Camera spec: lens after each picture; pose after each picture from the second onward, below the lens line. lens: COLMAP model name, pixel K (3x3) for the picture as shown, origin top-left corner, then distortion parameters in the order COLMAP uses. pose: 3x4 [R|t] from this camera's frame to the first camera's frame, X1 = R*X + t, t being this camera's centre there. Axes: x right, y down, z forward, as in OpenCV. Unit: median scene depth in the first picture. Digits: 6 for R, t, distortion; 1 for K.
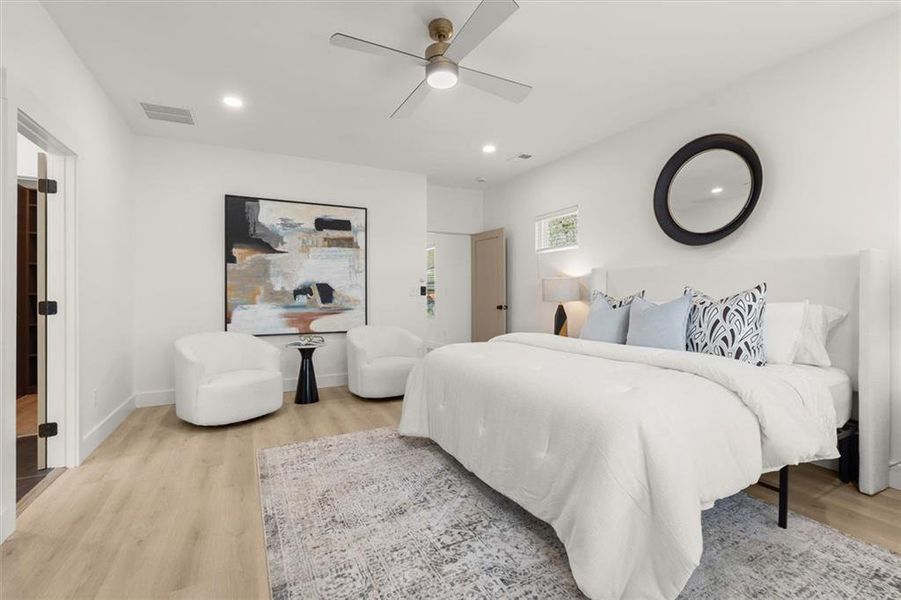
lens RADIAL K [[404.1, 0, 446.0], [0, 404.1, 294.3], [0, 0, 1]] dist [-0.001235, 0.000075]
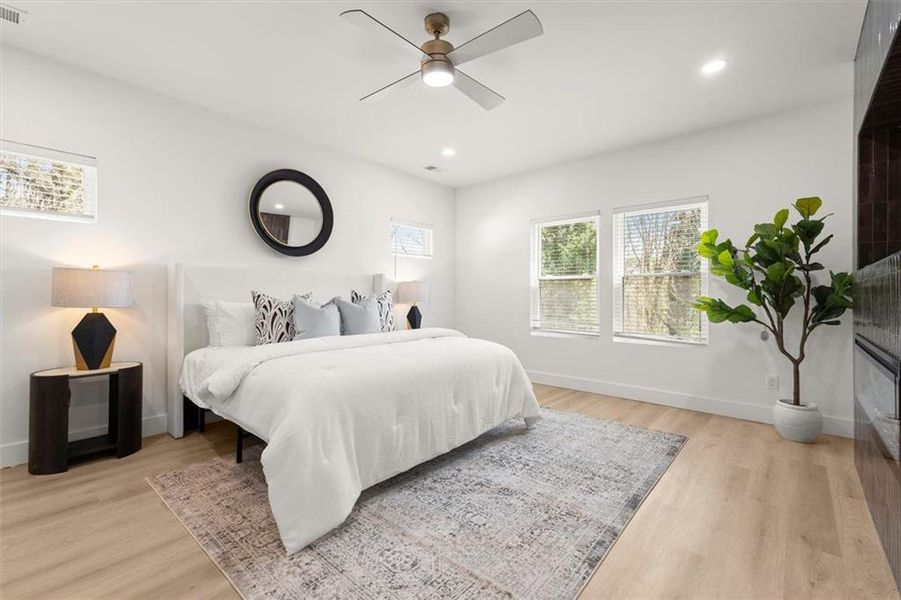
lens RADIAL K [[404.1, 0, 454.1], [0, 404.1, 298.4], [0, 0, 1]] dist [-0.001235, 0.000075]
pose [[-0.395317, -0.008392, 0.918506, -1.017571], [-0.000190, 0.999959, 0.009054, -0.003435], [-0.918545, 0.003405, -0.395303, 1.478901]]
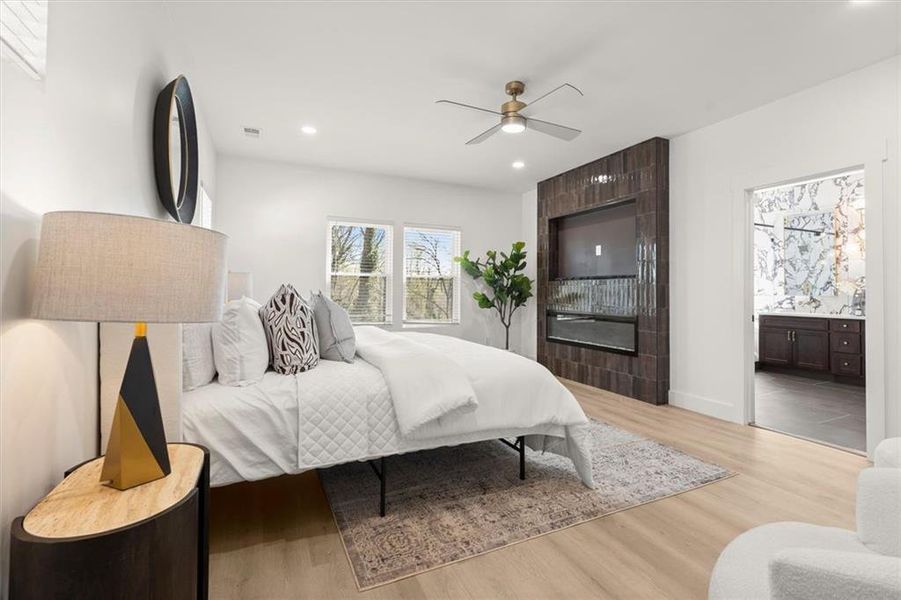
lens RADIAL K [[404.1, 0, 459.3], [0, 404.1, 291.9], [0, 0, 1]] dist [-0.001235, 0.000075]
pose [[-0.999984, -0.004710, -0.003160, 0.170777], [-0.004724, 0.999978, 0.004572, -0.008784], [0.003138, 0.004587, -0.999985, 2.499259]]
